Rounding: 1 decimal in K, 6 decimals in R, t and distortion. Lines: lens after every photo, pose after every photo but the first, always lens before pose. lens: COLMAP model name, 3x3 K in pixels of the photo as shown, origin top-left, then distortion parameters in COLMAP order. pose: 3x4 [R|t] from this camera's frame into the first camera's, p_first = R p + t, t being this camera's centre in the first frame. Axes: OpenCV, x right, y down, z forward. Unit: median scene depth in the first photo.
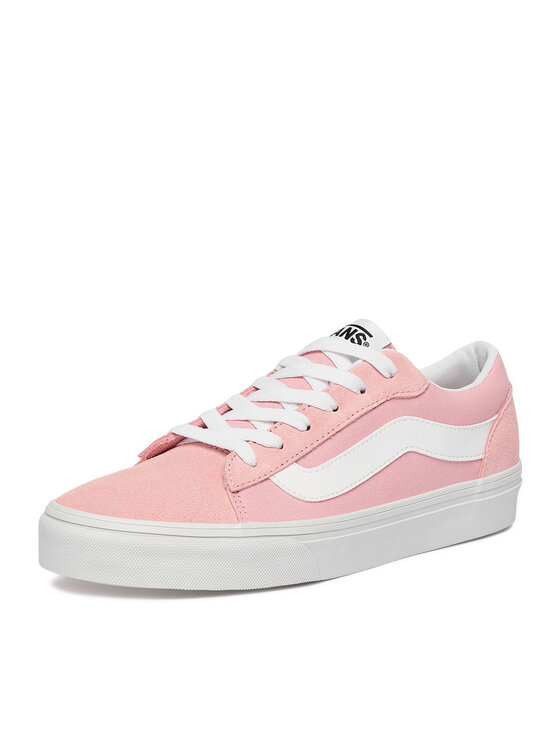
lens RADIAL K [[2211.6, 0, 279.9], [0, 2211.6, 372.9], [0, 0, 1]] dist [-0.149761, 0.000000]
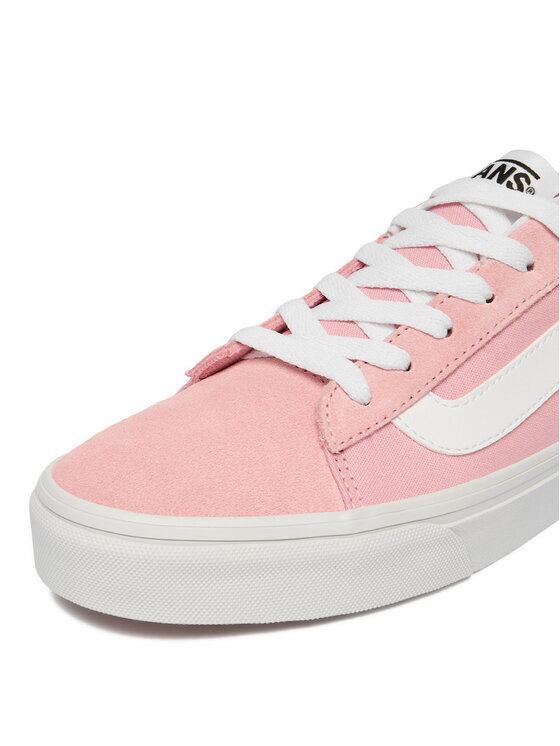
lens RADIAL K [[1186.6, 0, 280.0], [0, 1186.6, 374.7], [0, 0, 1]] dist [0.056092, 0.000000]
pose [[0.998833, -0.019410, -0.044230, -0.020536], [0.027401, 0.981799, 0.187936, -0.028141], [0.039777, -0.188928, 0.981185, 0.657028]]
